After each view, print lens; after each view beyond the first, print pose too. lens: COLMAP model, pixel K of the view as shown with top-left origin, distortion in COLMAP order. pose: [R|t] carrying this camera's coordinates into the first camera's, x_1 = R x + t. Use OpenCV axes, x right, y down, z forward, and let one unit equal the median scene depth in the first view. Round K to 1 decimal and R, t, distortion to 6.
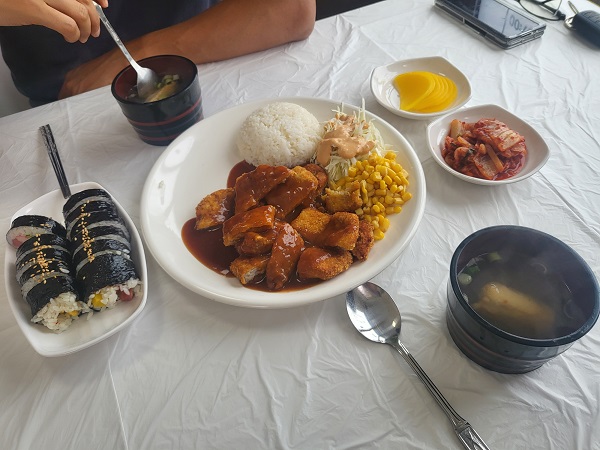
lens RADIAL K [[473.1, 0, 300.0], [0, 473.1, 204.1], [0, 0, 1]] dist [-0.056379, 0.077478]
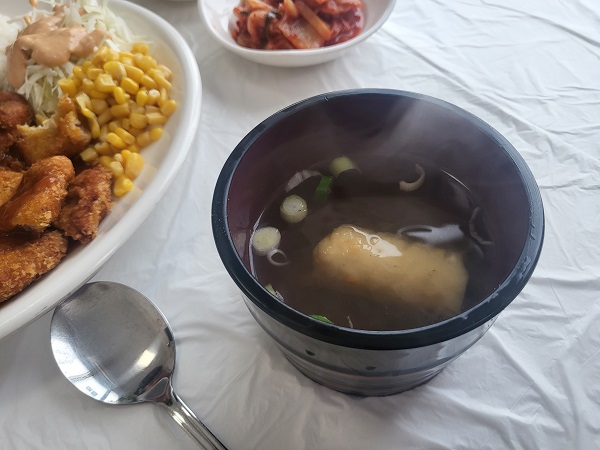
lens RADIAL K [[465.0, 0, 300.0], [0, 465.0, 225.0], [0, 0, 1]] dist [-0.049610, 0.072485]
pose [[0.951235, -0.241148, 0.192350, 0.231730], [0.225837, 0.969199, 0.098238, 0.095596], [-0.210116, -0.050008, 0.976397, 0.436229]]
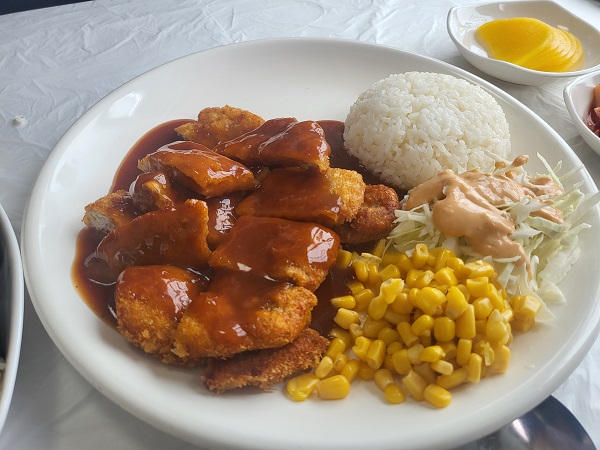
lens RADIAL K [[465.0, 0, 300.0], [0, 465.0, 225.0], [0, 0, 1]] dist [-0.049610, 0.072485]
pose [[0.995570, 0.050280, 0.079455, -0.103234], [-0.049075, 0.998649, -0.017056, 0.033956], [-0.080205, 0.013081, 0.996693, 0.511309]]
